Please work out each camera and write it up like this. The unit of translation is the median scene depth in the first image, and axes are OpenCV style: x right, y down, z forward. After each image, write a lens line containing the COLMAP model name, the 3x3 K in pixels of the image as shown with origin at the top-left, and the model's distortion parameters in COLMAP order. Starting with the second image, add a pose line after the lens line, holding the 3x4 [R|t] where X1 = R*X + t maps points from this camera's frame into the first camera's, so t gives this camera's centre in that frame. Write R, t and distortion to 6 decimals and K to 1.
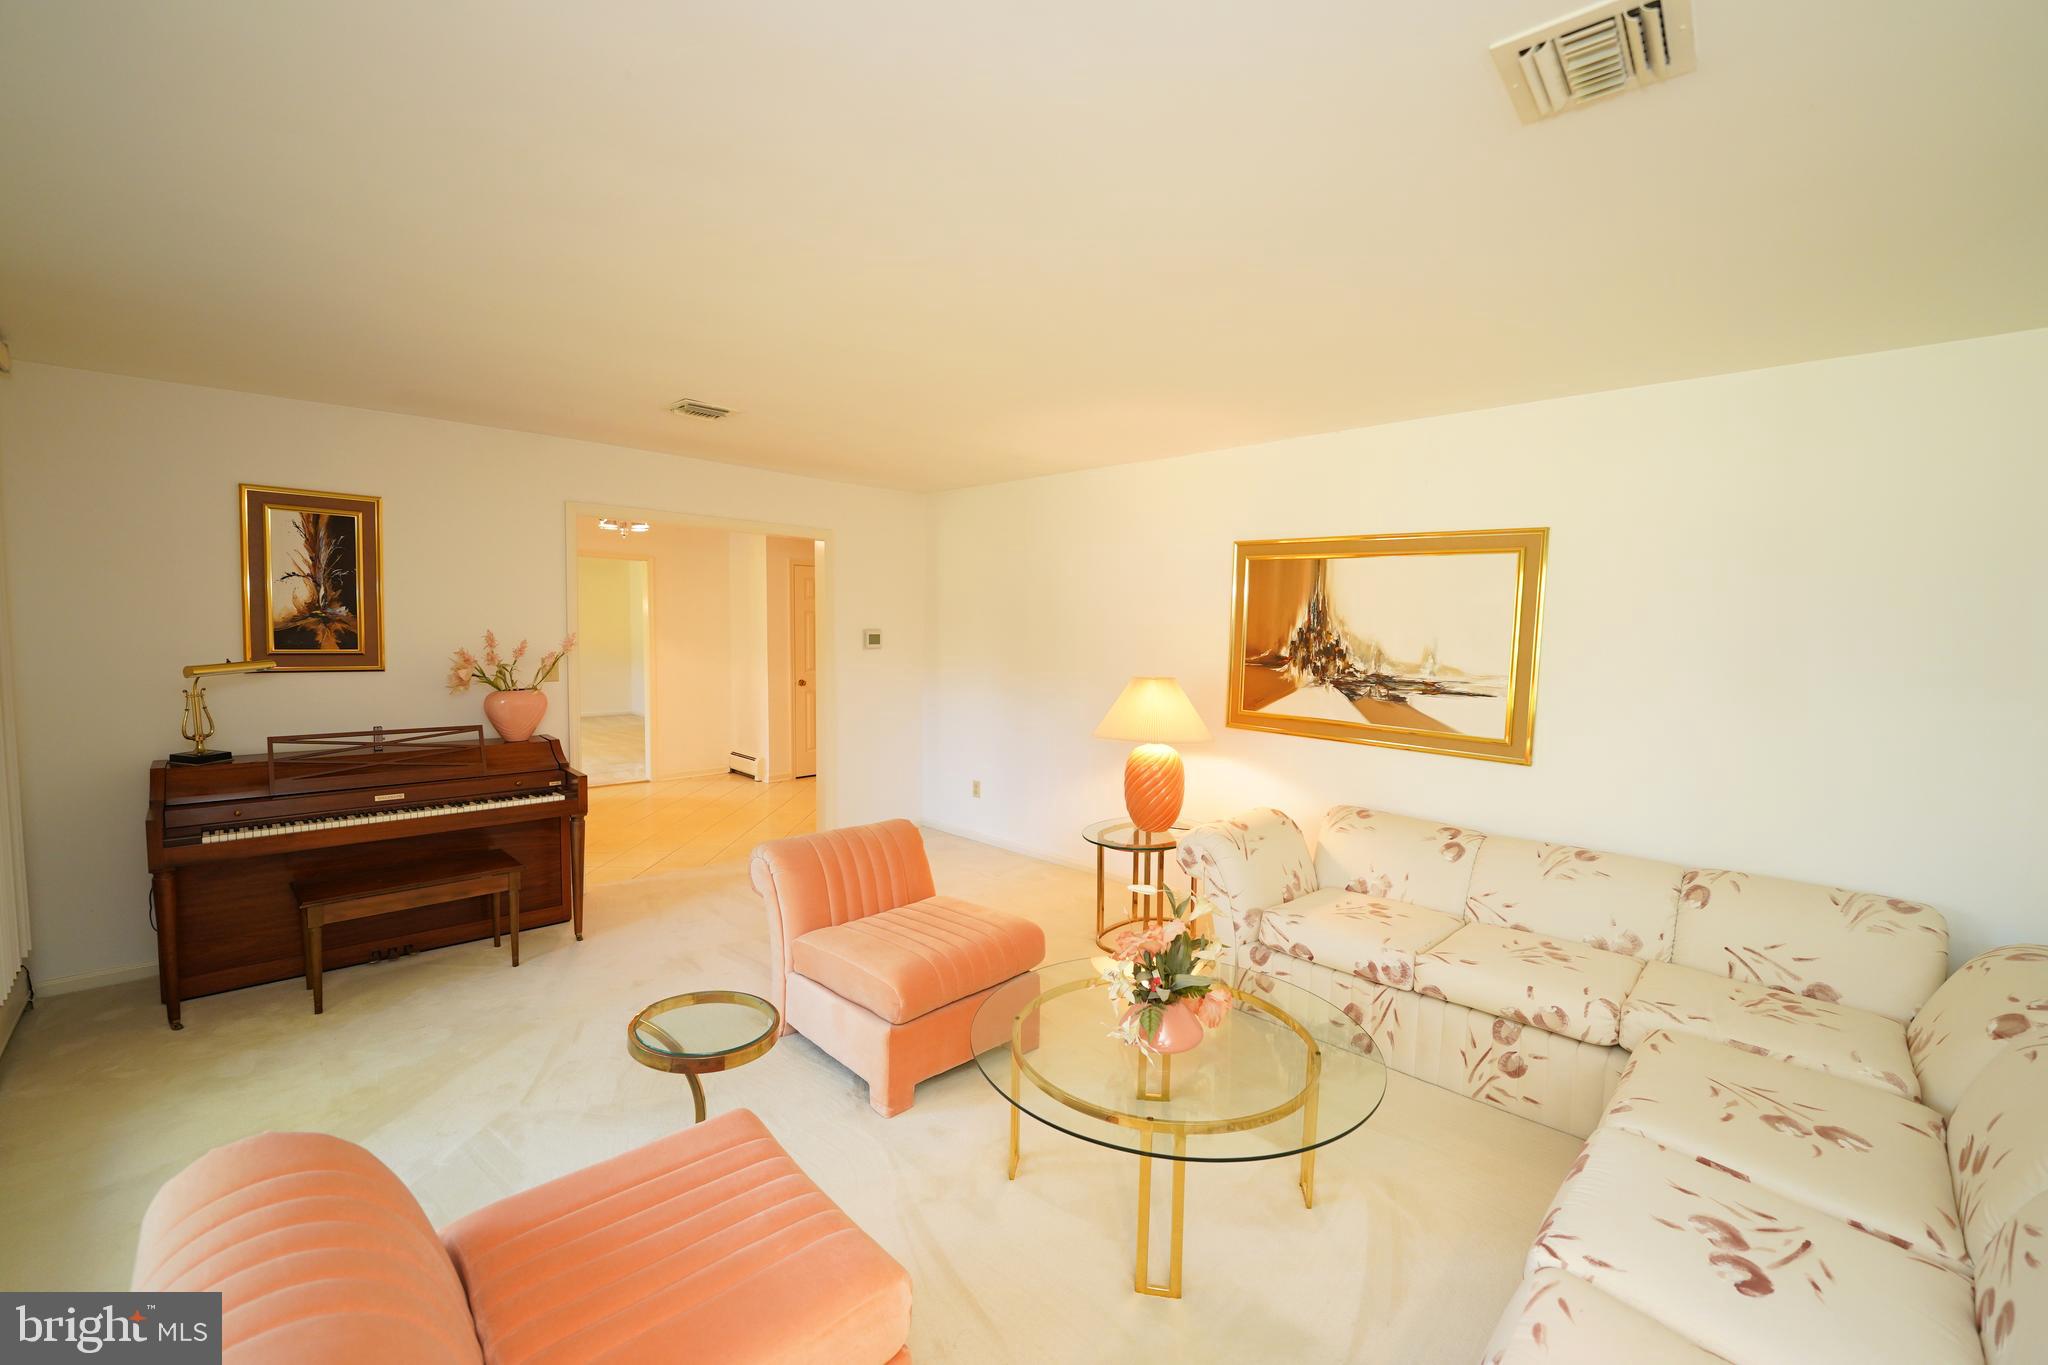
lens RADIAL K [[870.3, 0, 1024.0], [0, 870.3, 682.5], [0, 0, 1]] dist [0.003310, 0.000426]
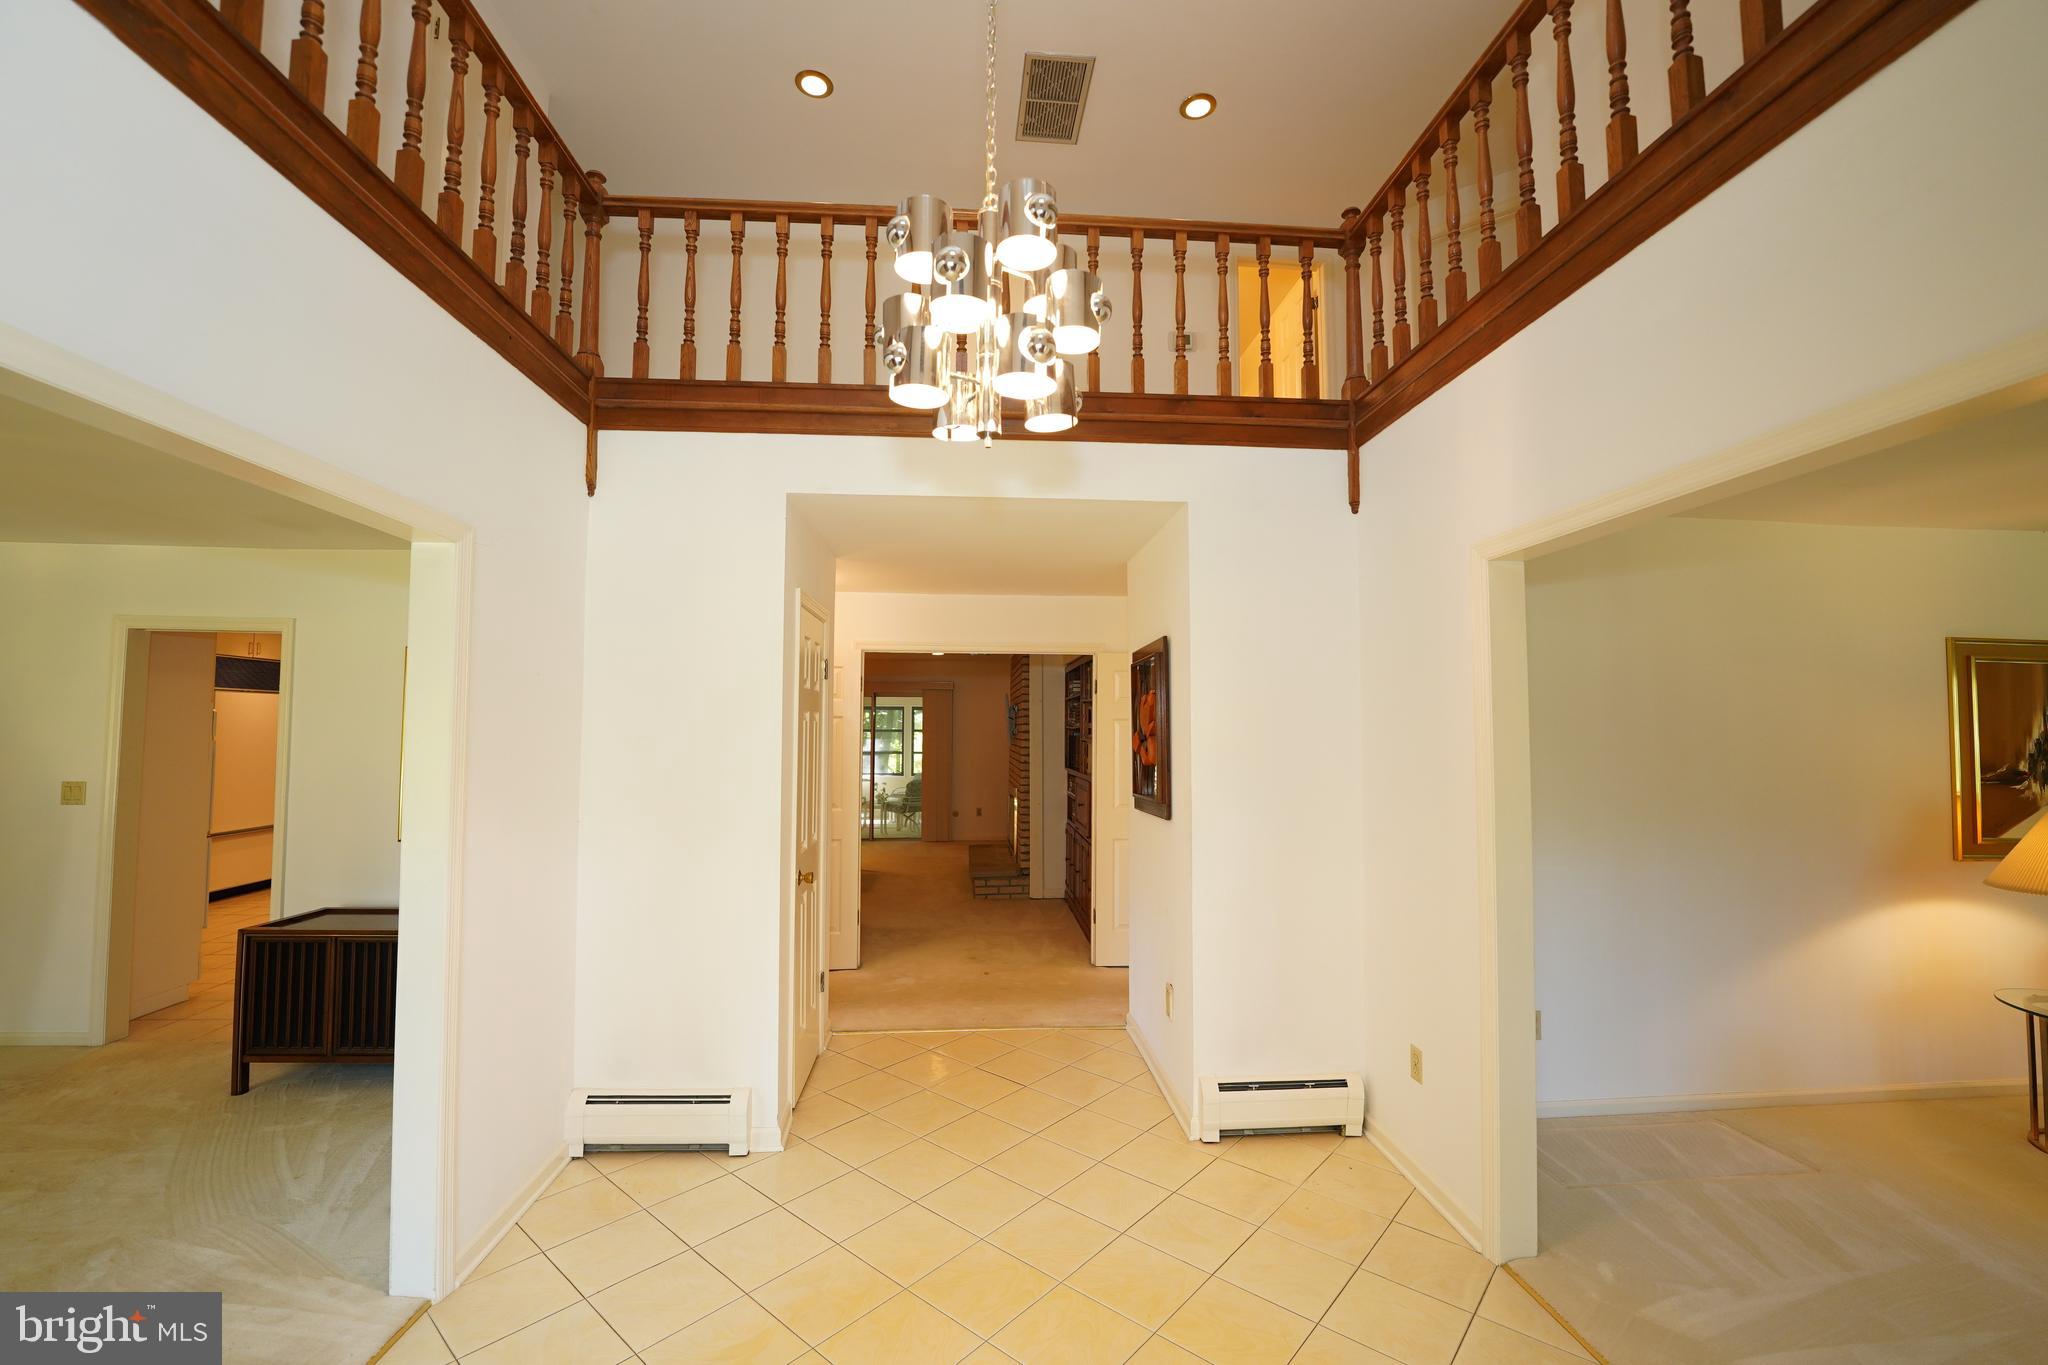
lens RADIAL K [[870.3, 0, 1024.0], [0, 870.3, 682.5], [0, 0, 1]] dist [0.003310, 0.000426]
pose [[0.651950, 0.025447, 0.757835, -1.037469], [0.075008, 0.992371, -0.097849, -0.108914], [-0.754543, 0.120636, 0.645067, 1.183953]]
